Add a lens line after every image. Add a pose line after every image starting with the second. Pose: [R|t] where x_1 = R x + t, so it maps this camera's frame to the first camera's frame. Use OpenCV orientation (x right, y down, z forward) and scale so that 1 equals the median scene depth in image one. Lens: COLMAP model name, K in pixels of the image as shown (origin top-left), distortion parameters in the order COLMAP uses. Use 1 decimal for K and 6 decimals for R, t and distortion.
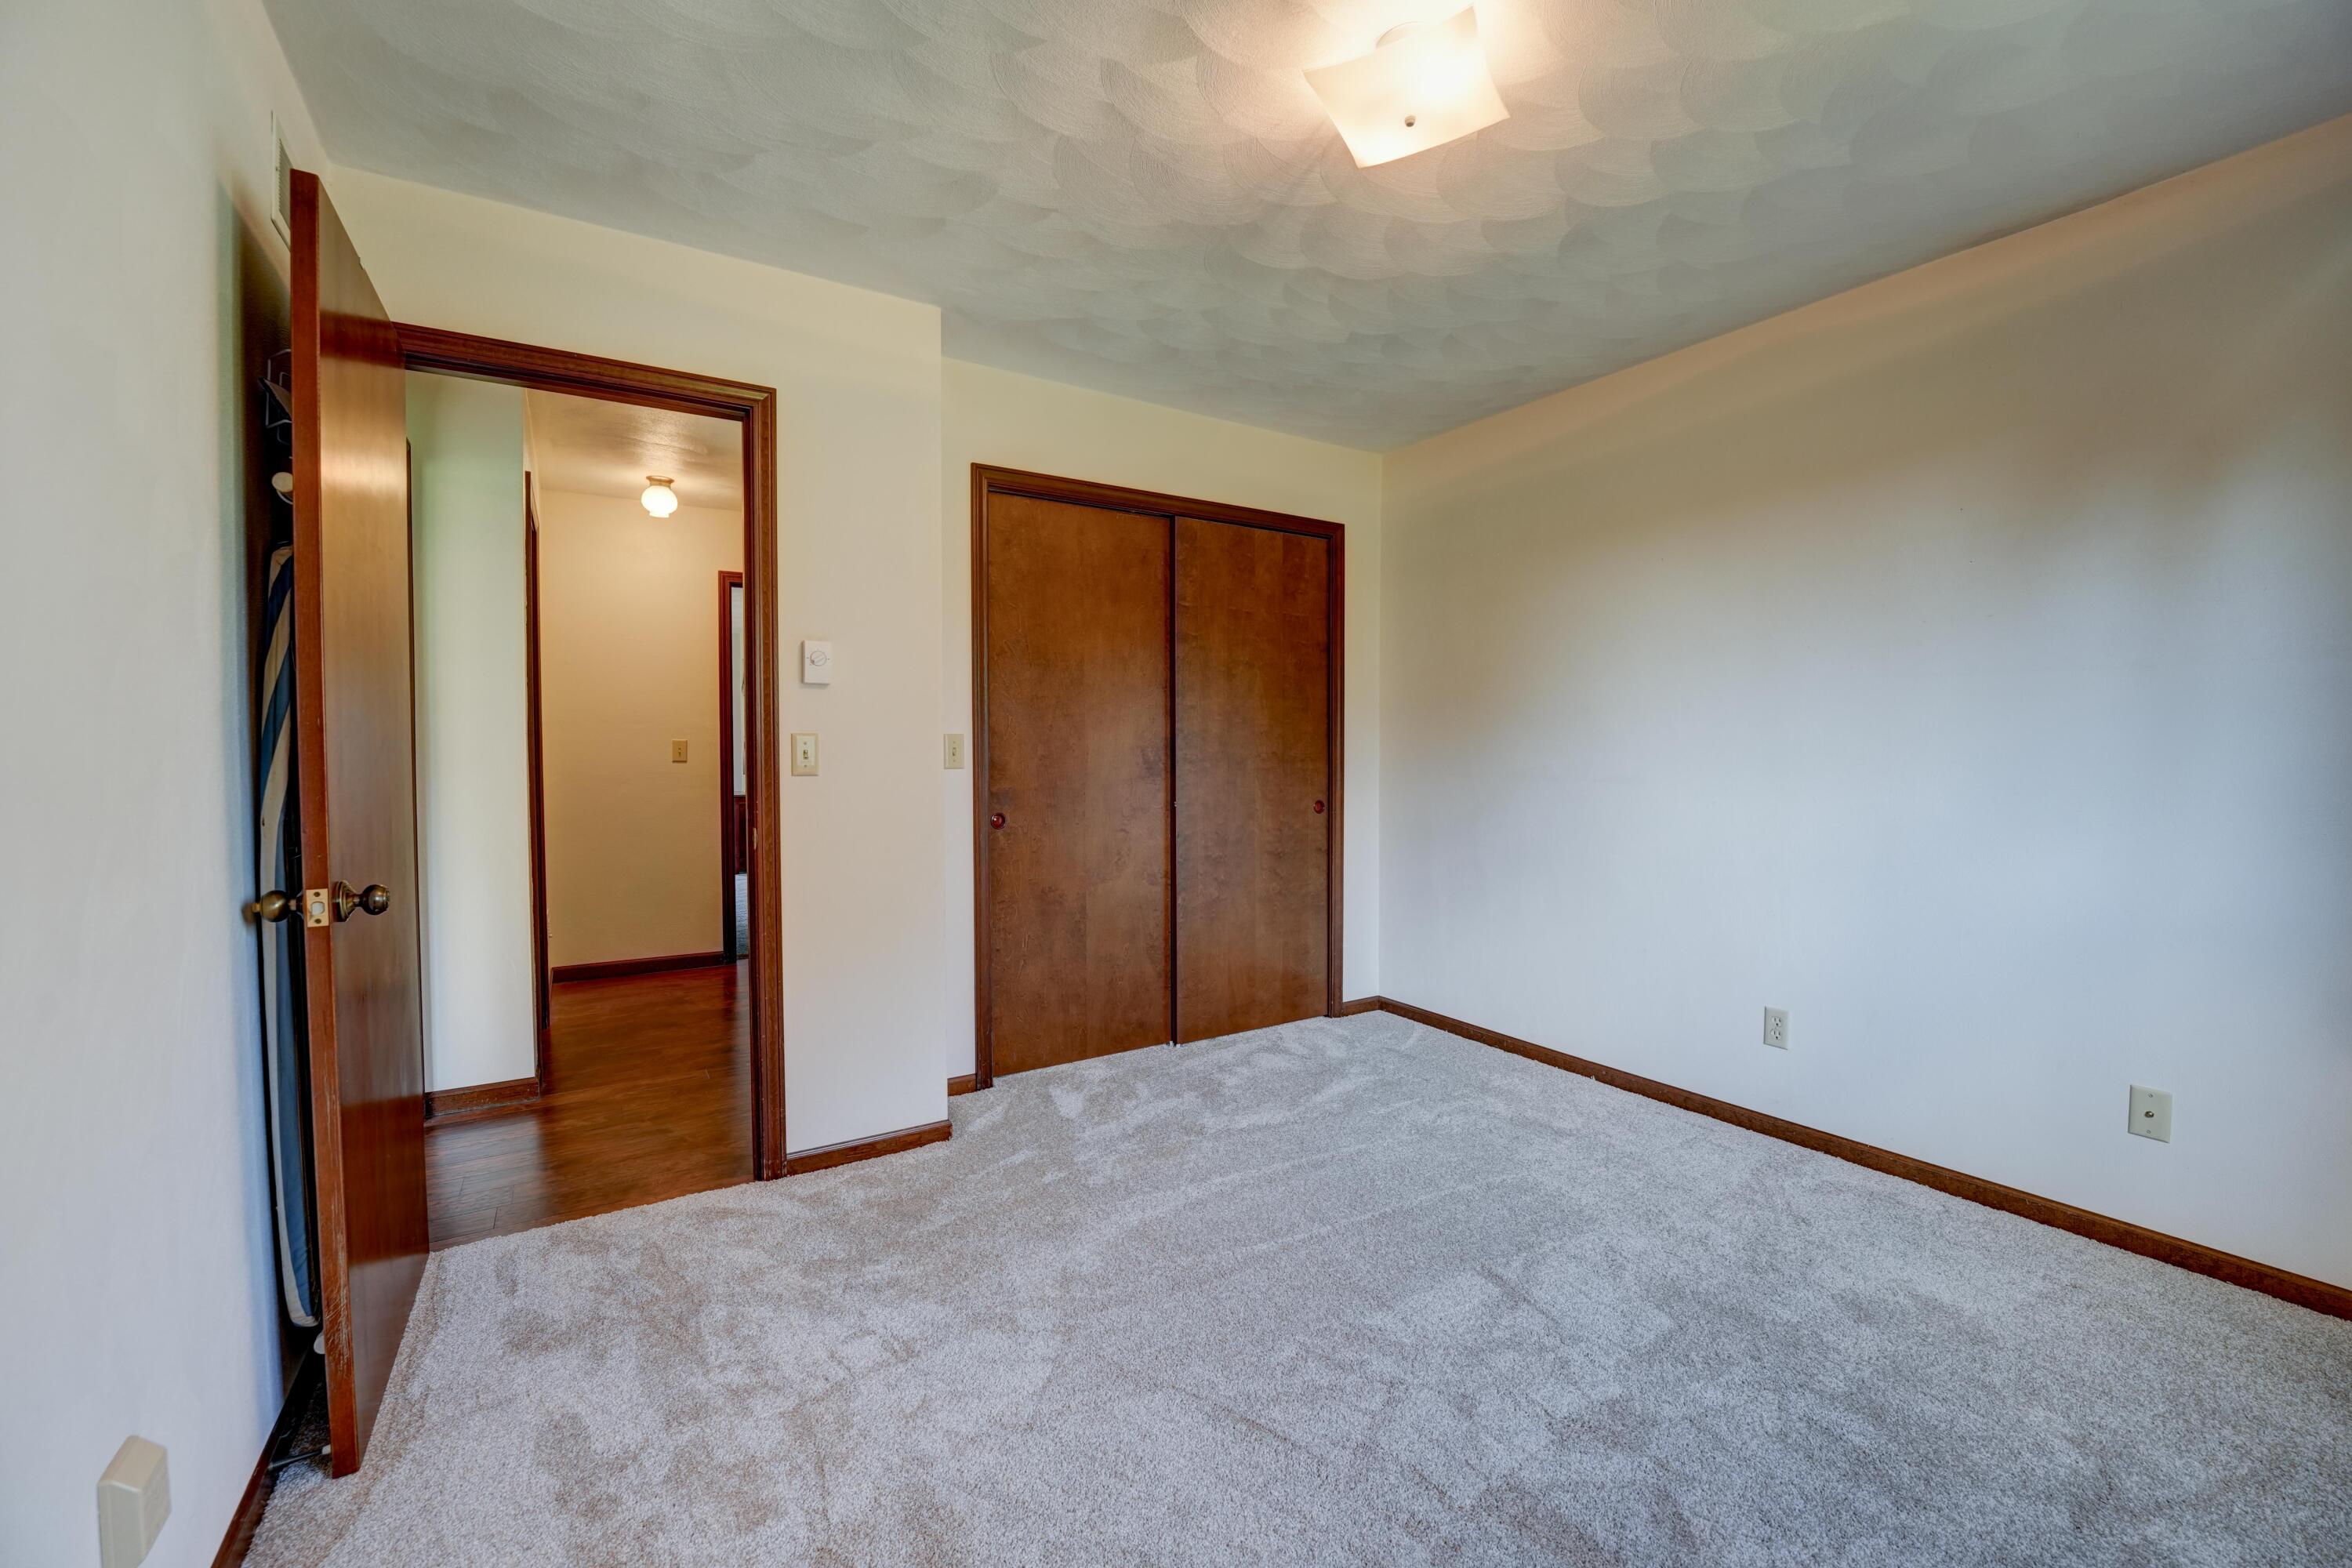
lens RADIAL K [[955.6, 0, 1182.3], [0, 955.6, 774.3], [0, 0, 1]] dist [-0.029123, 0.002699]
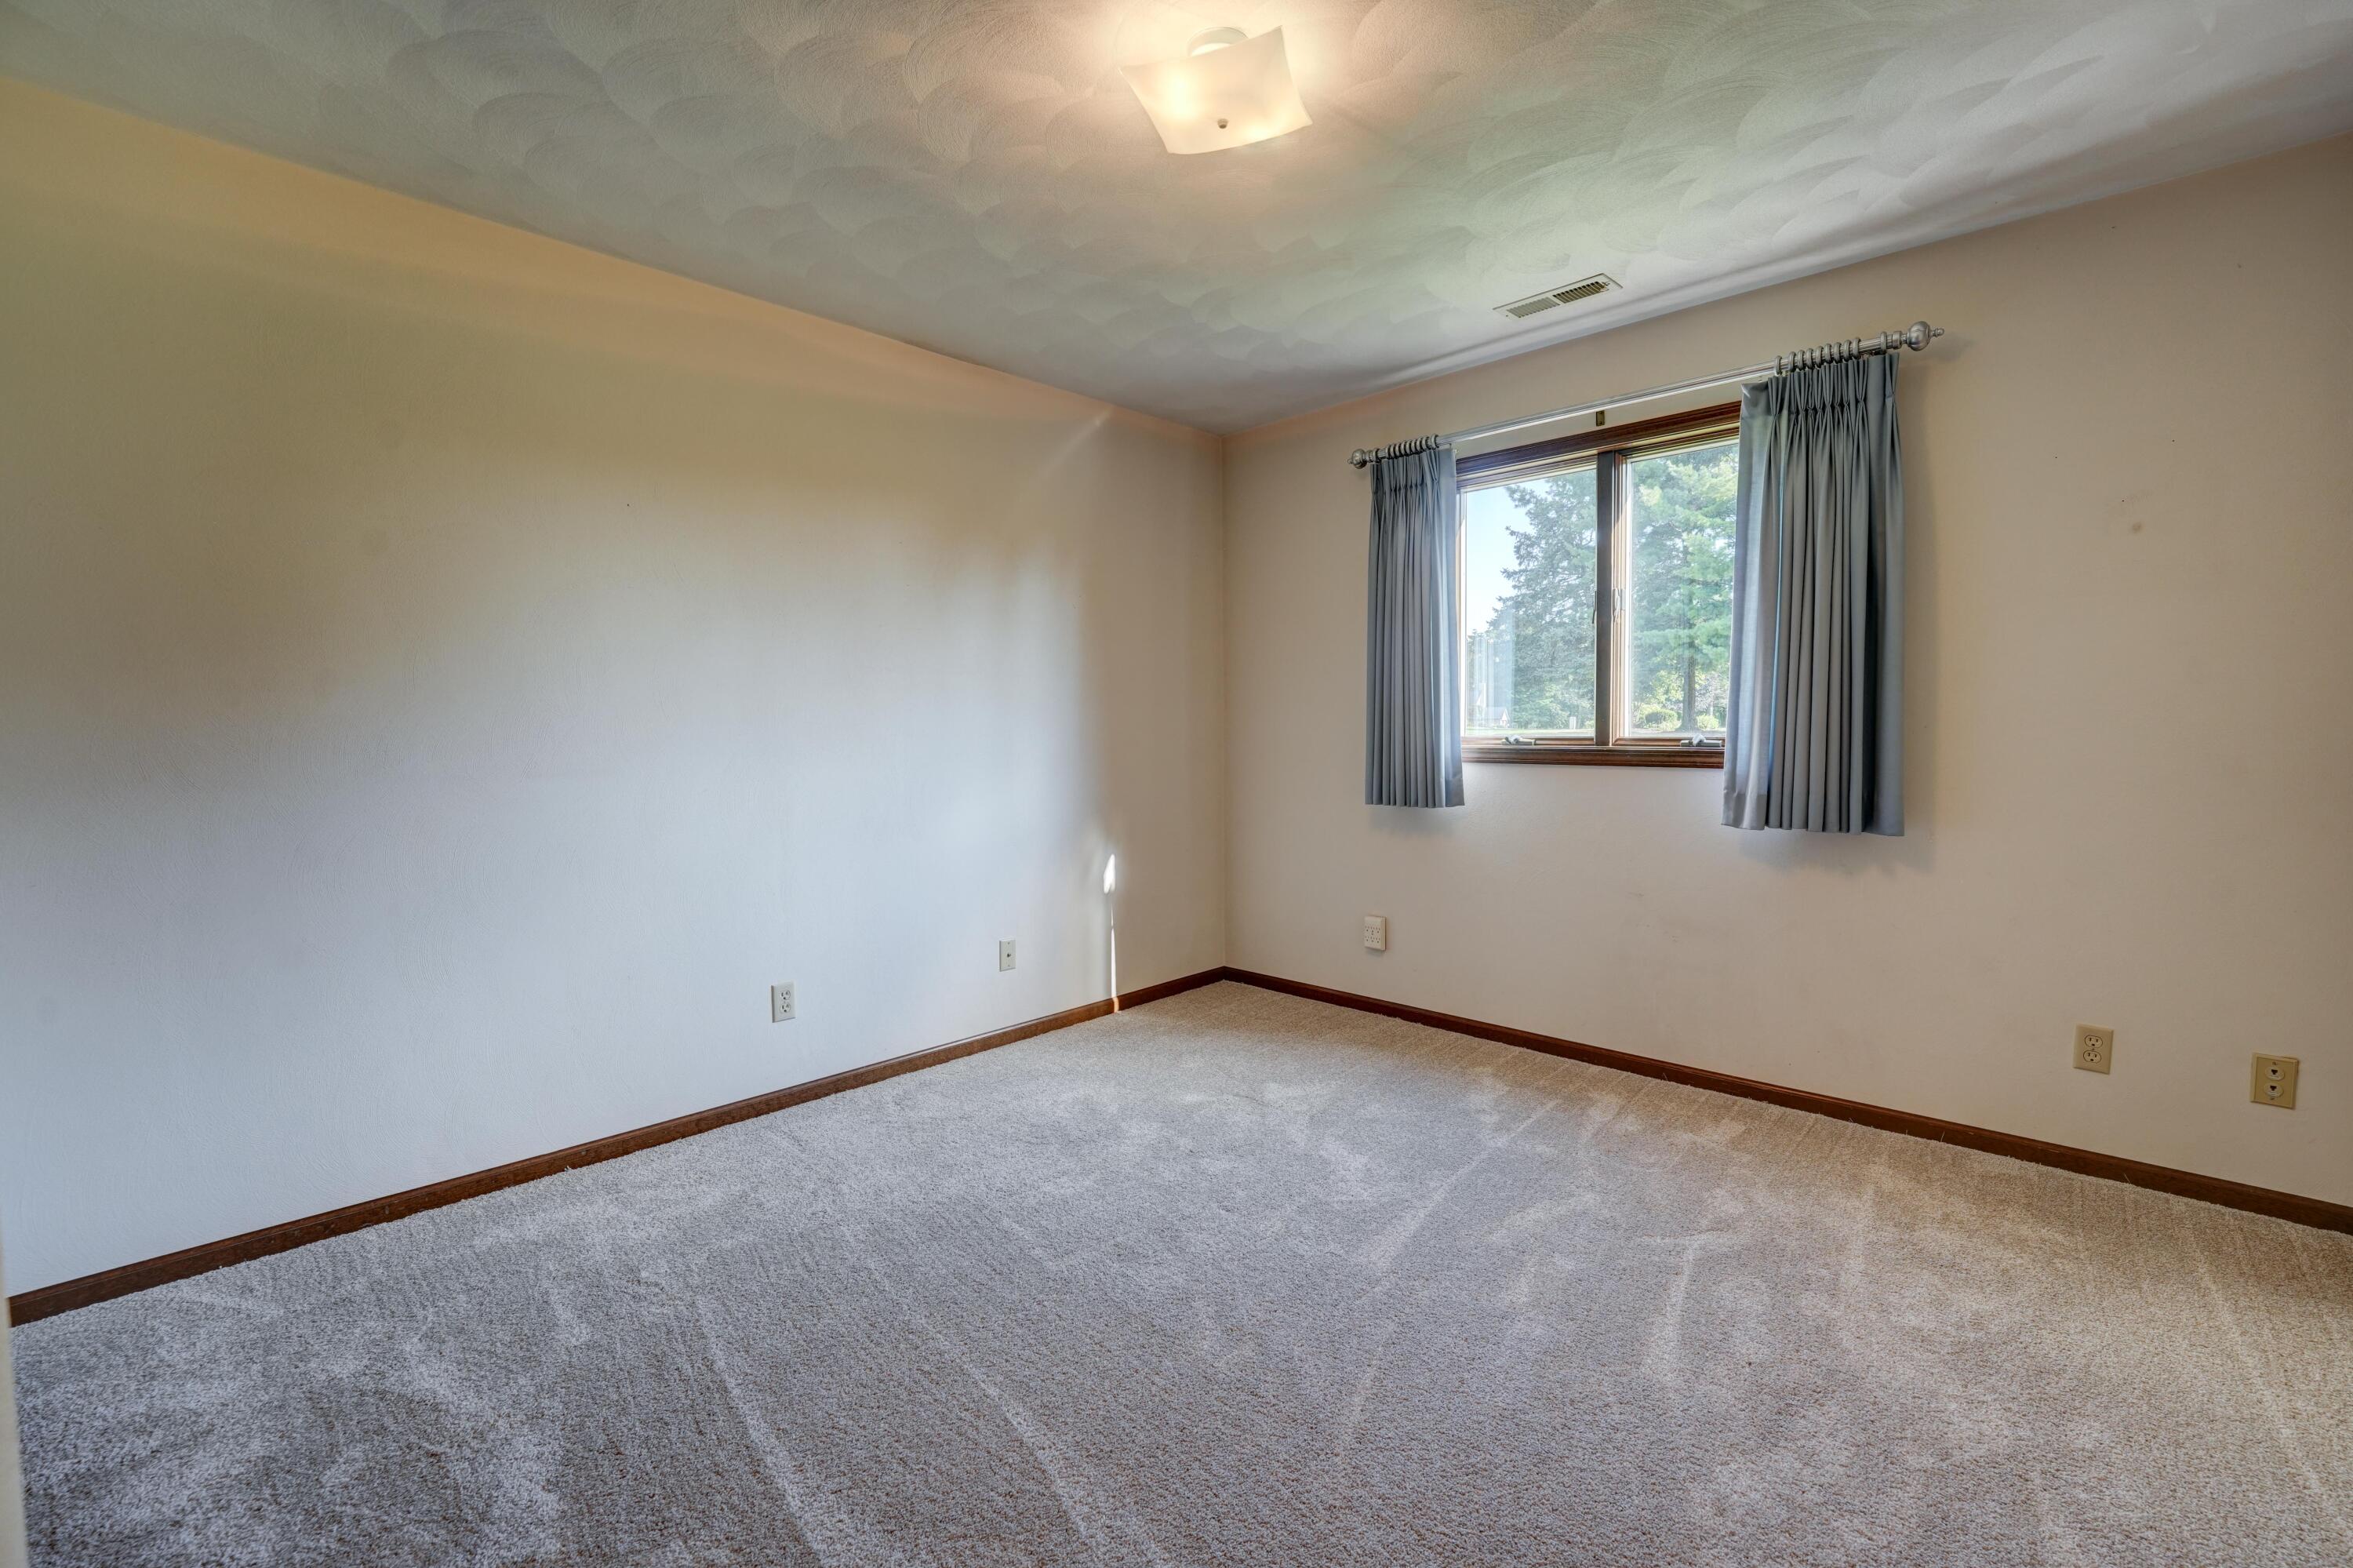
lens RADIAL K [[956.0, 0, 1180.4], [0, 956.0, 787.6], [0, 0, 1]] dist [-0.029123, 0.002699]
pose [[-0.222156, -0.051764, 0.973636, -0.405789], [0.045108, 0.996975, 0.063298, -0.009587], [-0.973967, 0.057981, -0.219149, 0.692323]]
